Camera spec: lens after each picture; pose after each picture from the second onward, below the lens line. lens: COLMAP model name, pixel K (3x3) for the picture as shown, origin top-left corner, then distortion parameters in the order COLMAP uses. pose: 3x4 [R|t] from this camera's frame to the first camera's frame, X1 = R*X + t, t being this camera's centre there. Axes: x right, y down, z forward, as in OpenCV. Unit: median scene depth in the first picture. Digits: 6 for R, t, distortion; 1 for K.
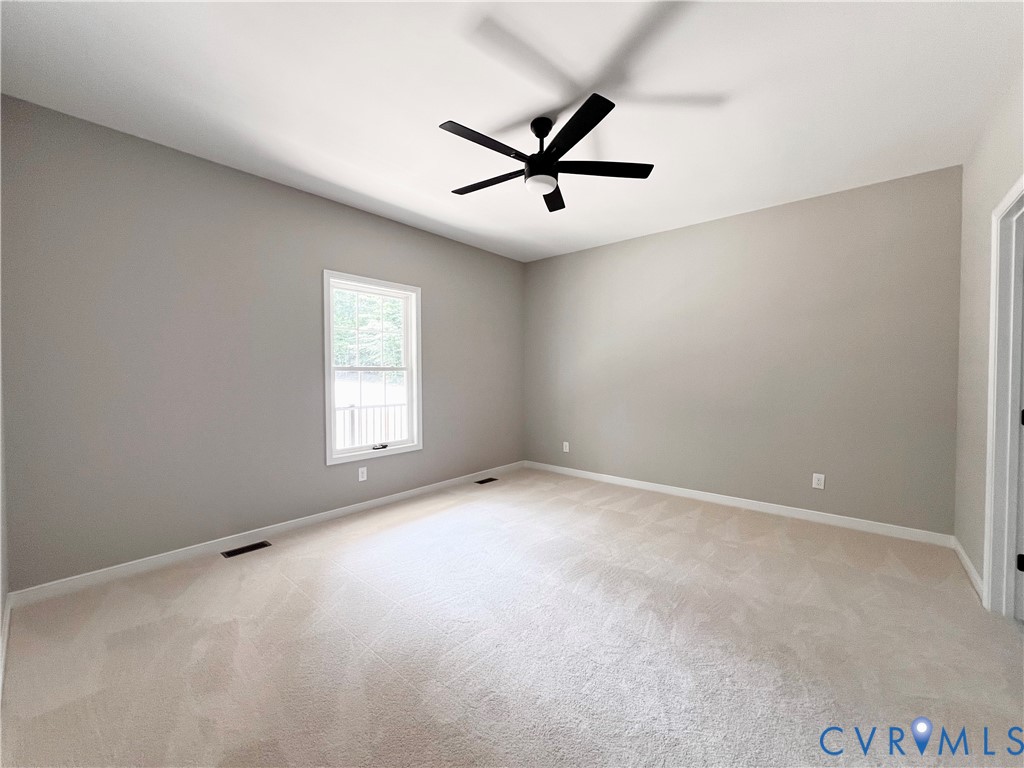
lens RADIAL K [[413.2, 0, 512.0], [0, 413.2, 384.0], [0, 0, 1]] dist [-0.000753, 0.000153]
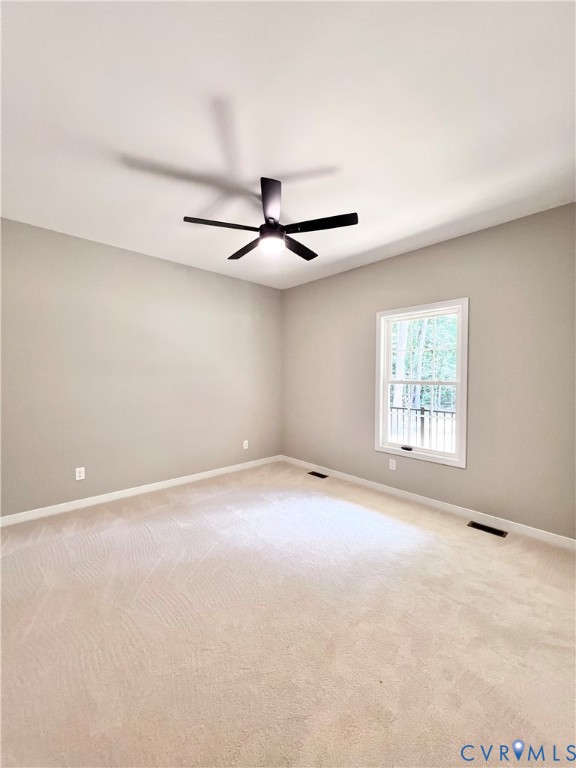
lens RADIAL K [[309.9, 0, 289.1], [0, 309.9, 385.0], [0, 0, 1]] dist [-0.000753, 0.000153]
pose [[-0.123805, -0.006130, -0.992288, 0.764911], [-0.063297, 0.997993, 0.001732, -0.006790], [0.990286, 0.063024, -0.123945, 0.986183]]
